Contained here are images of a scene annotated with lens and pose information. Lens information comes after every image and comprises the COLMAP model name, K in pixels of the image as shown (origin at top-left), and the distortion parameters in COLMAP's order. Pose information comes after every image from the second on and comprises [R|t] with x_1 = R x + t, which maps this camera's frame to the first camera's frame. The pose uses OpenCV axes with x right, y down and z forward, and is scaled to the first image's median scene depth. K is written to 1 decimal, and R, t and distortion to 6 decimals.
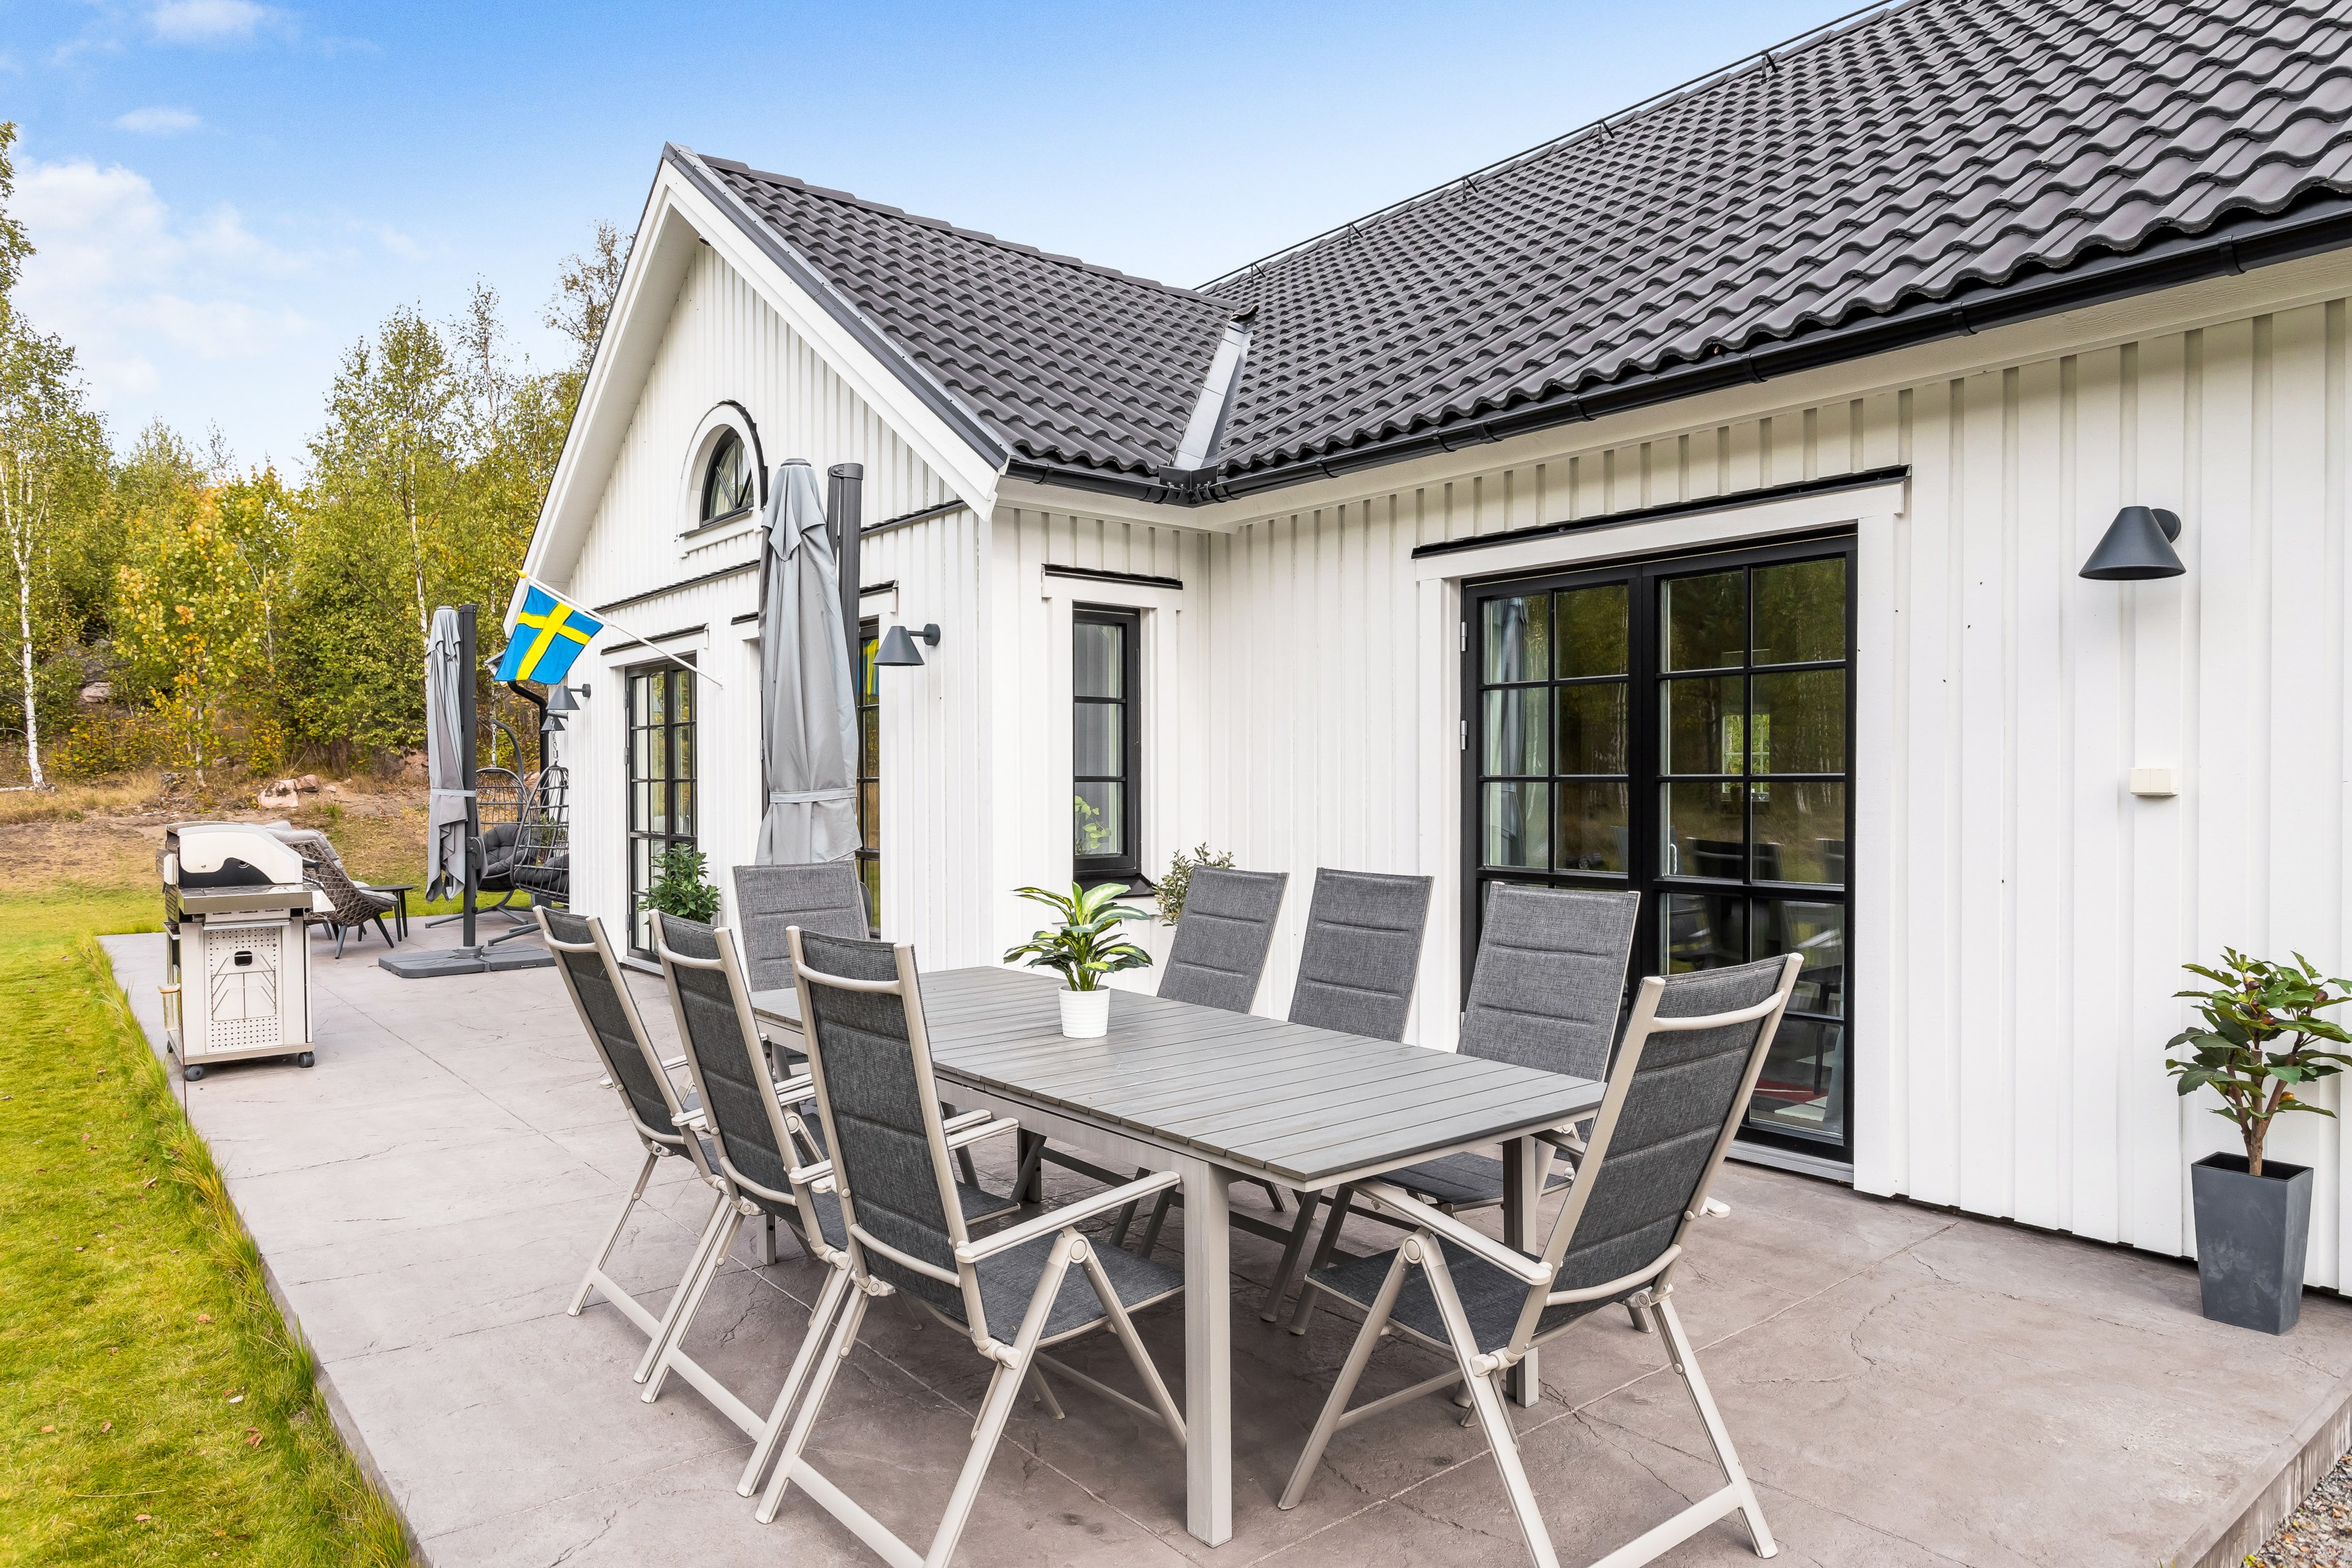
lens RADIAL K [[1420.8, 0, 1172.6], [0, 1420.8, 781.6], [0, 0, 1]] dist [0.000587, 0.000729]
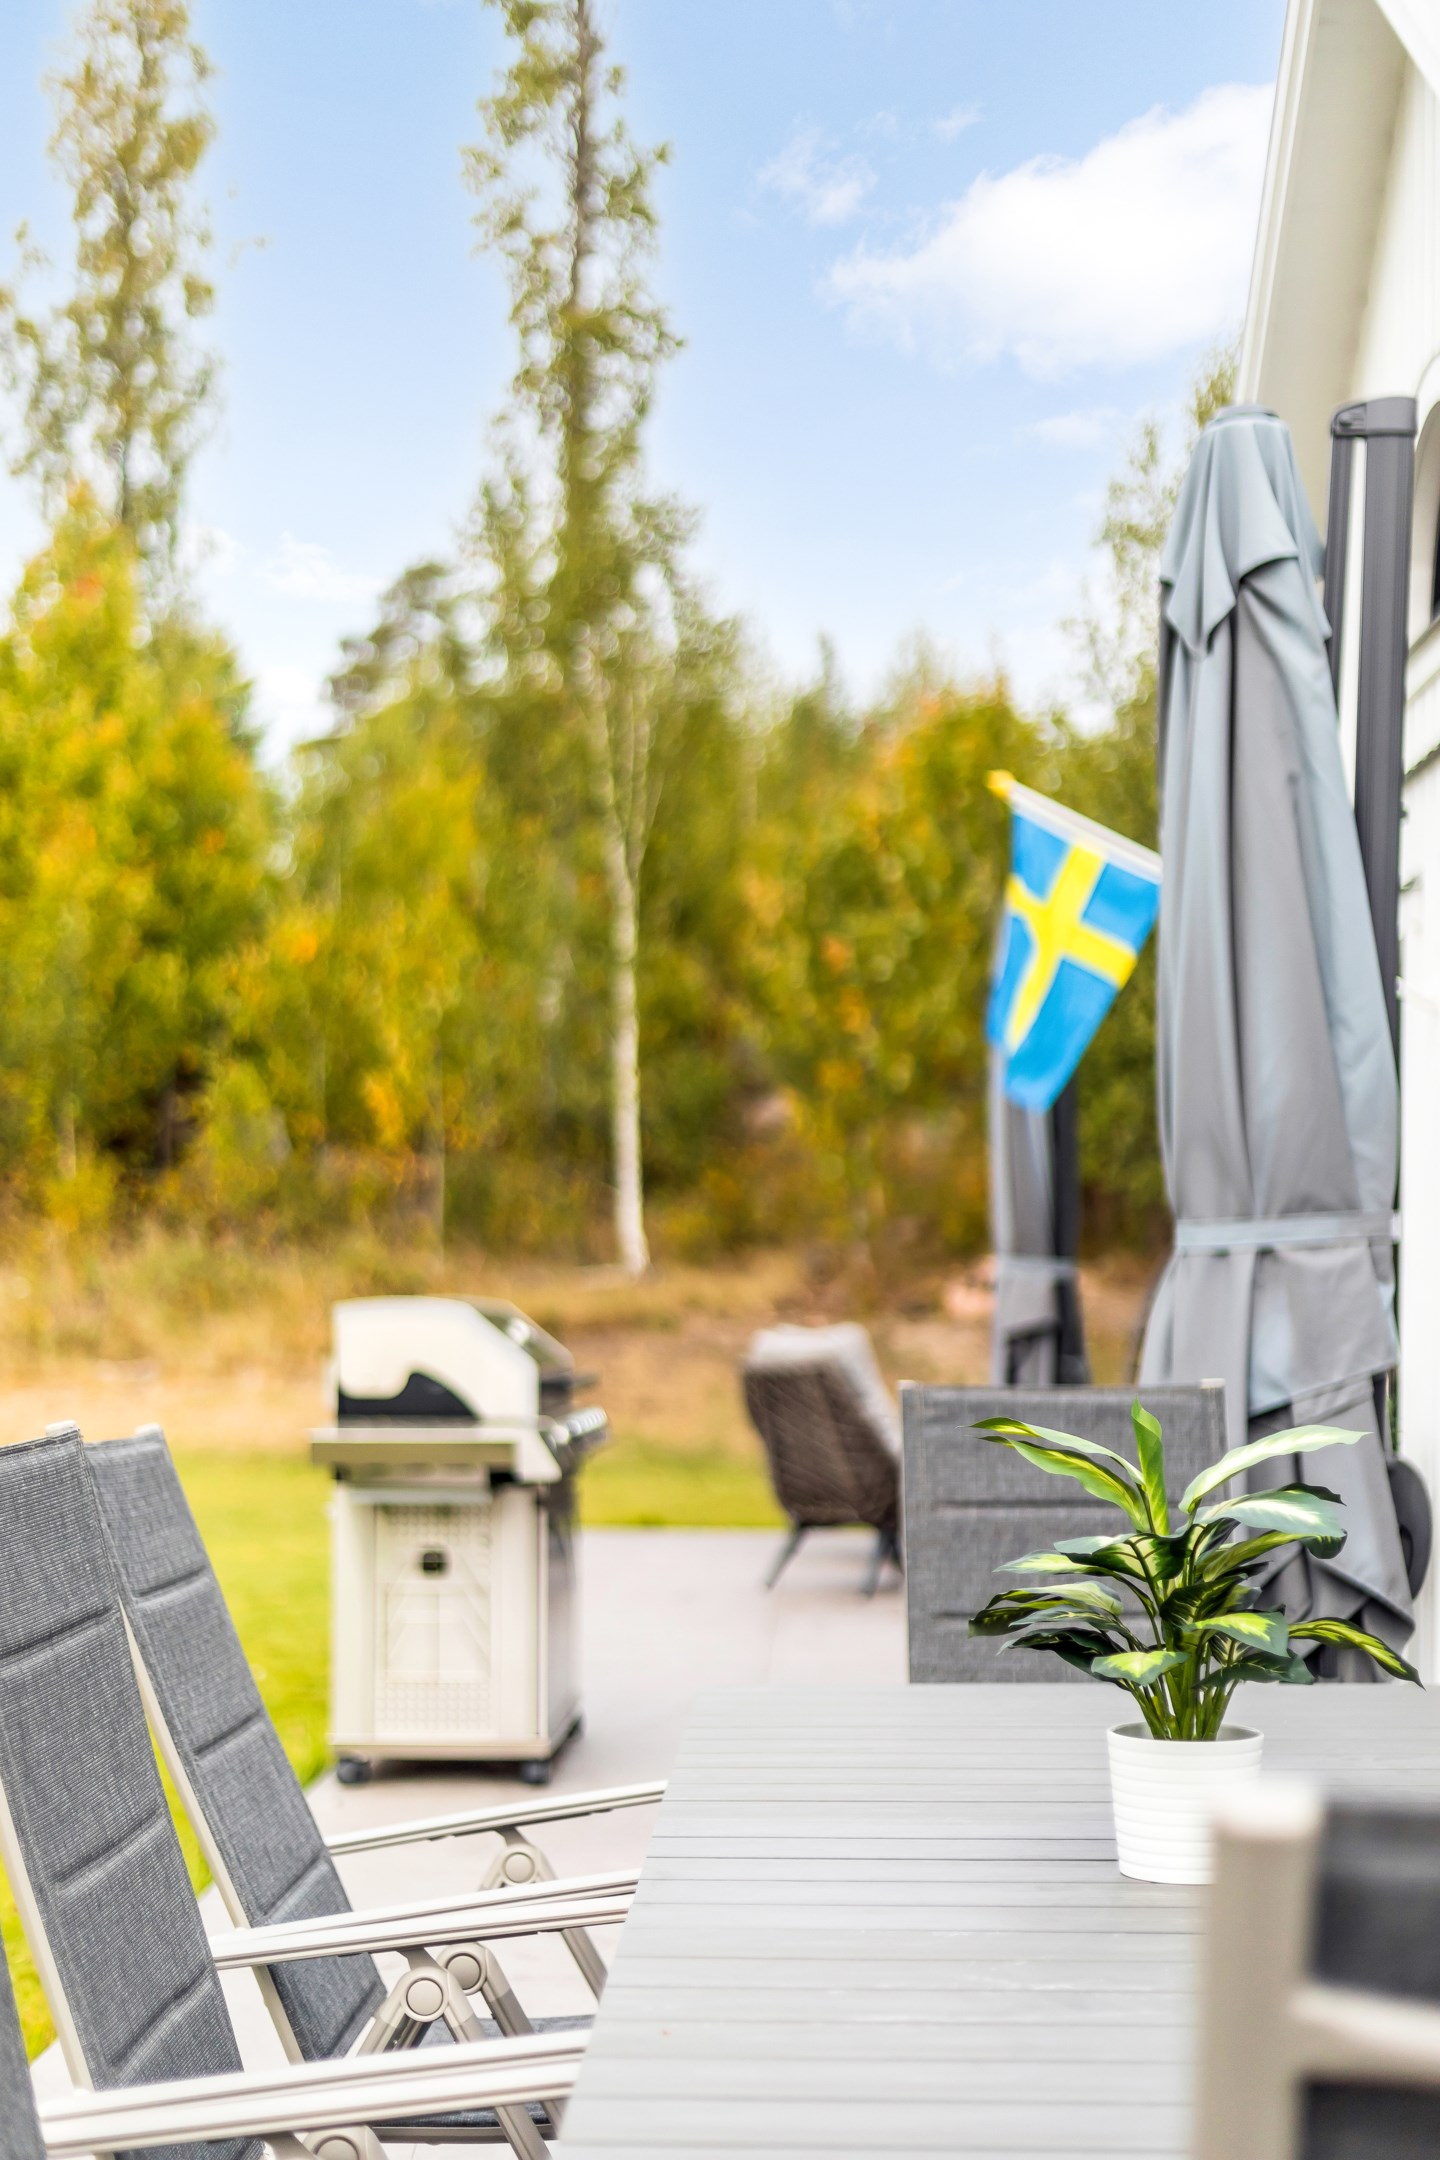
lens RADIAL K [[3168.4, 0, 717.8], [0, 3168.4, 1098.3], [0, 0, 1]] dist [0.133614, 0.000000]
pose [[0.757548, -0.029412, -0.652117, 0.193457], [-0.010992, 0.998268, -0.057794, 0.023108], [0.652687, 0.050949, 0.755912, 0.200310]]
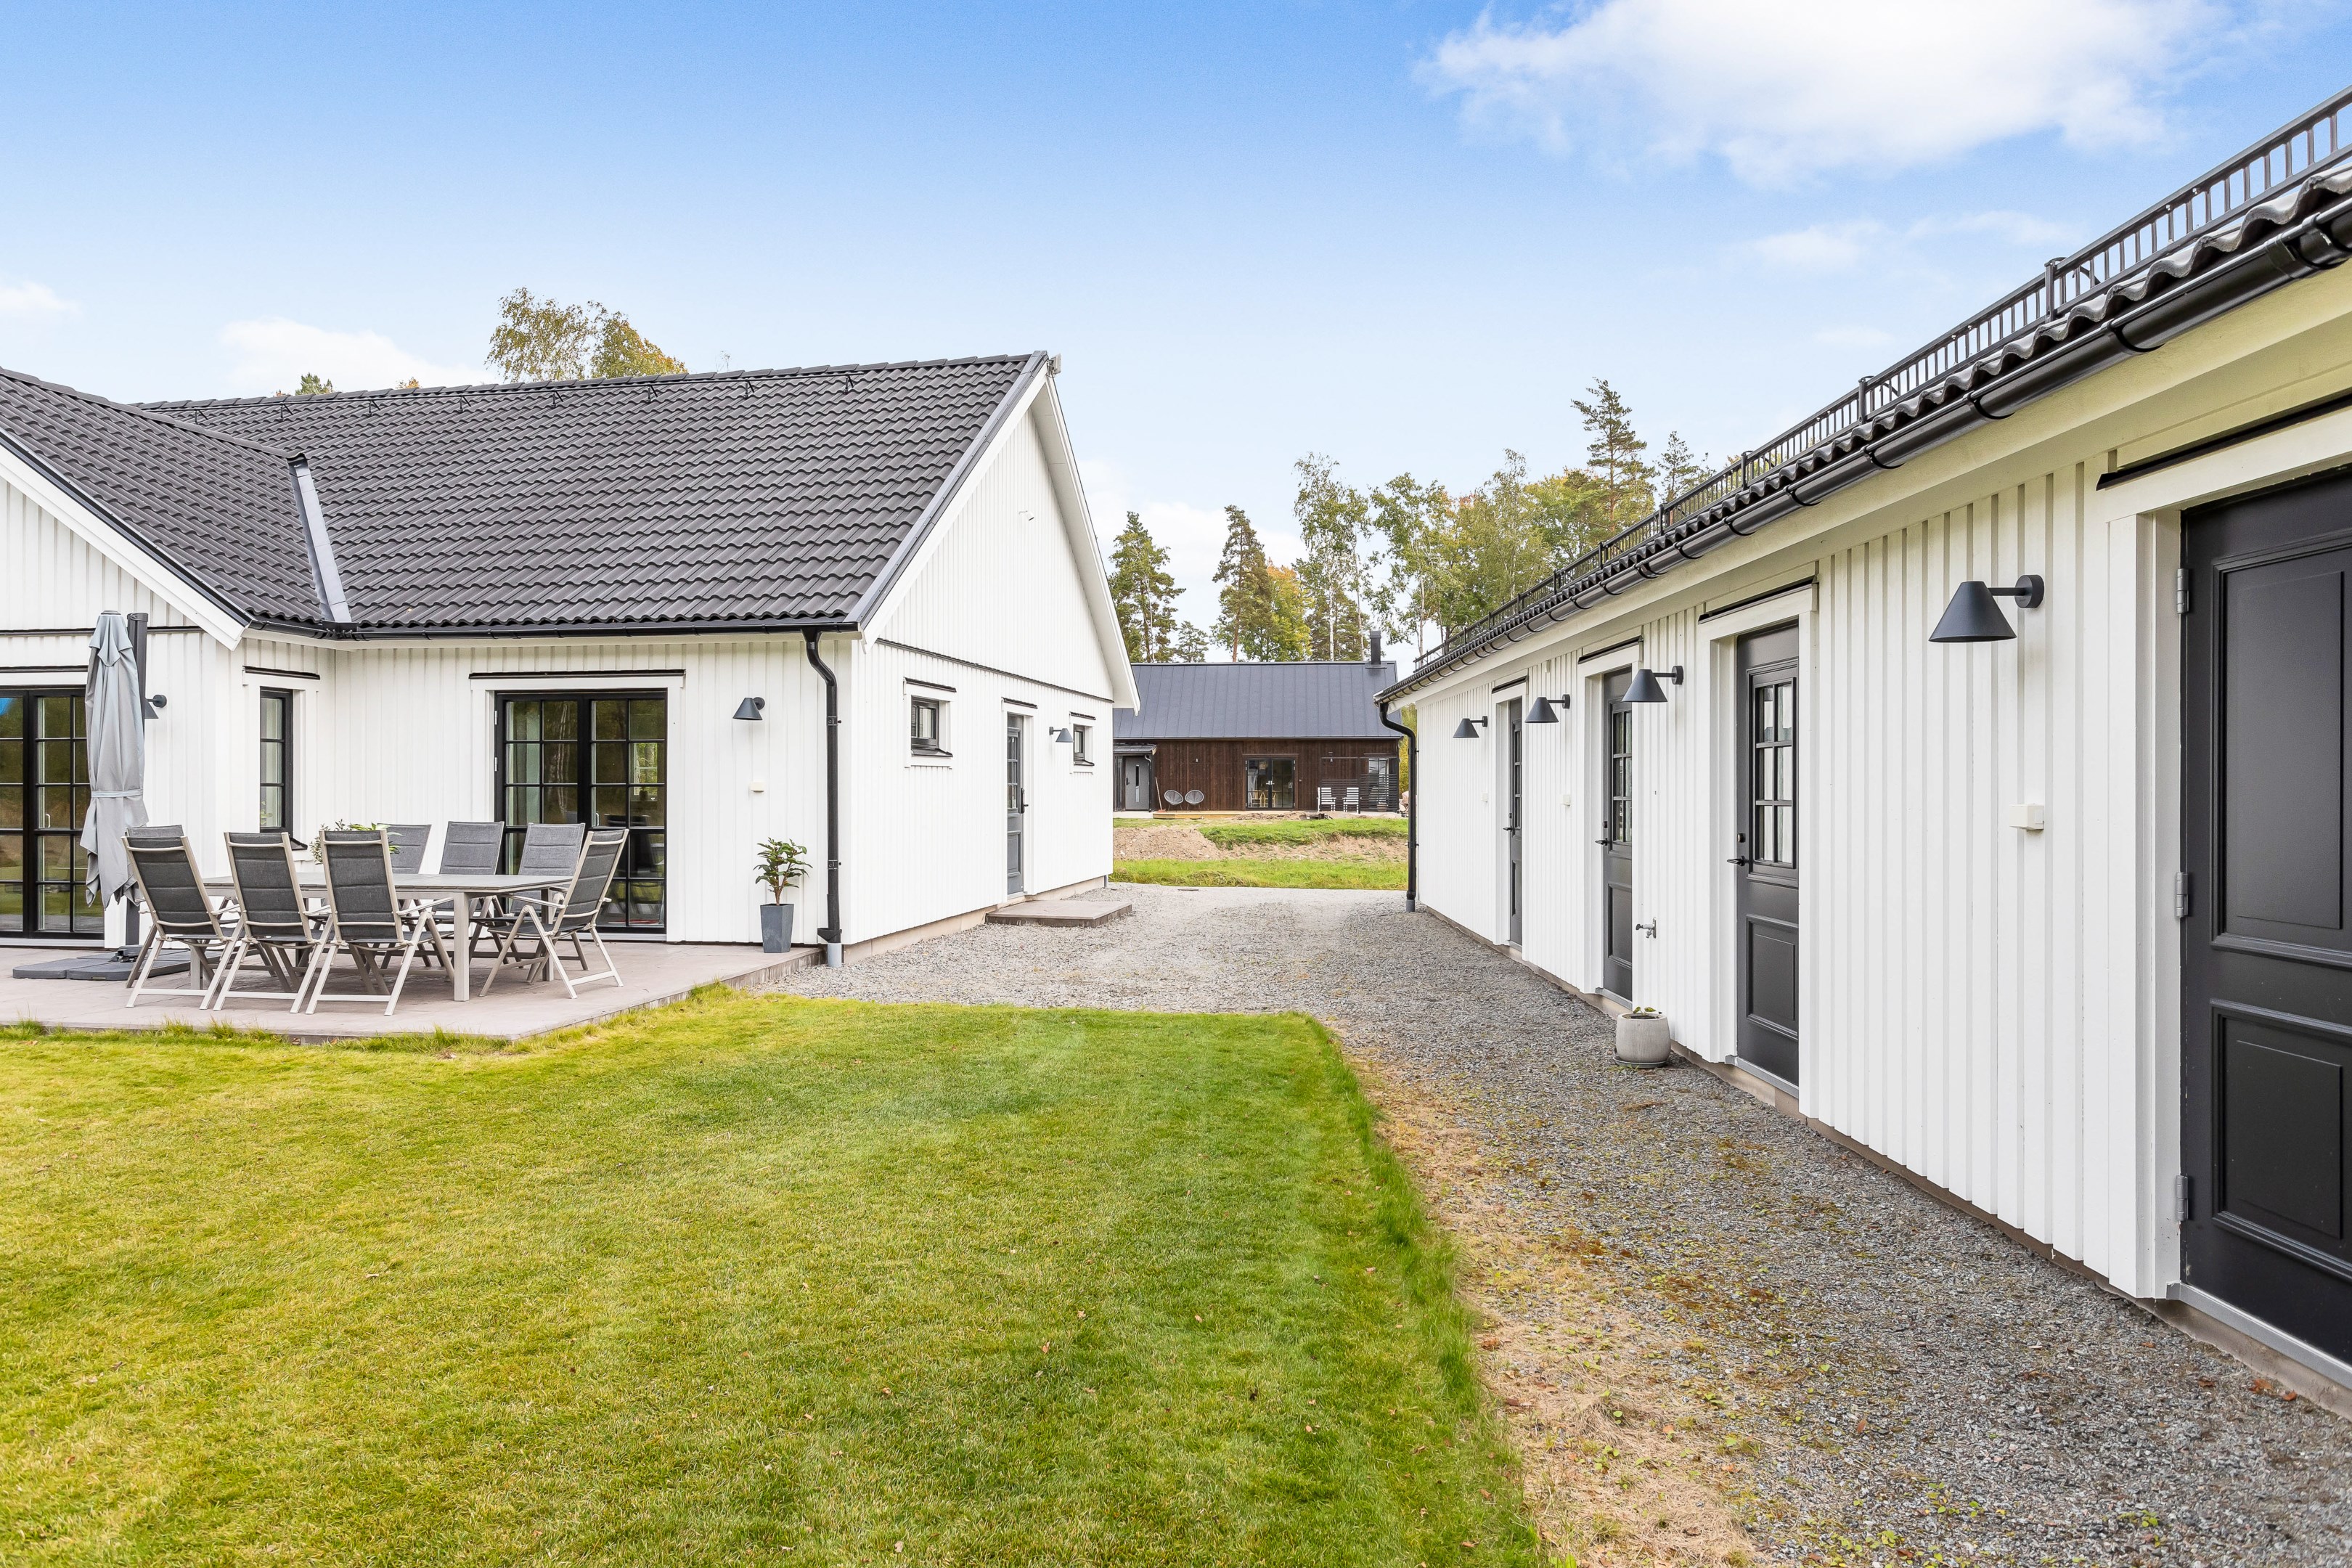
lens RADIAL K [[1420.8, 0, 1169.4], [0, 1420.8, 782.4], [0, 0, 1]] dist [0.000587, 0.000729]
pose [[0.751800, 0.003687, 0.659381, -0.407279], [-0.000462, 0.999987, -0.005065, 0.003870], [-0.659392, 0.003503, 0.751792, -1.168513]]
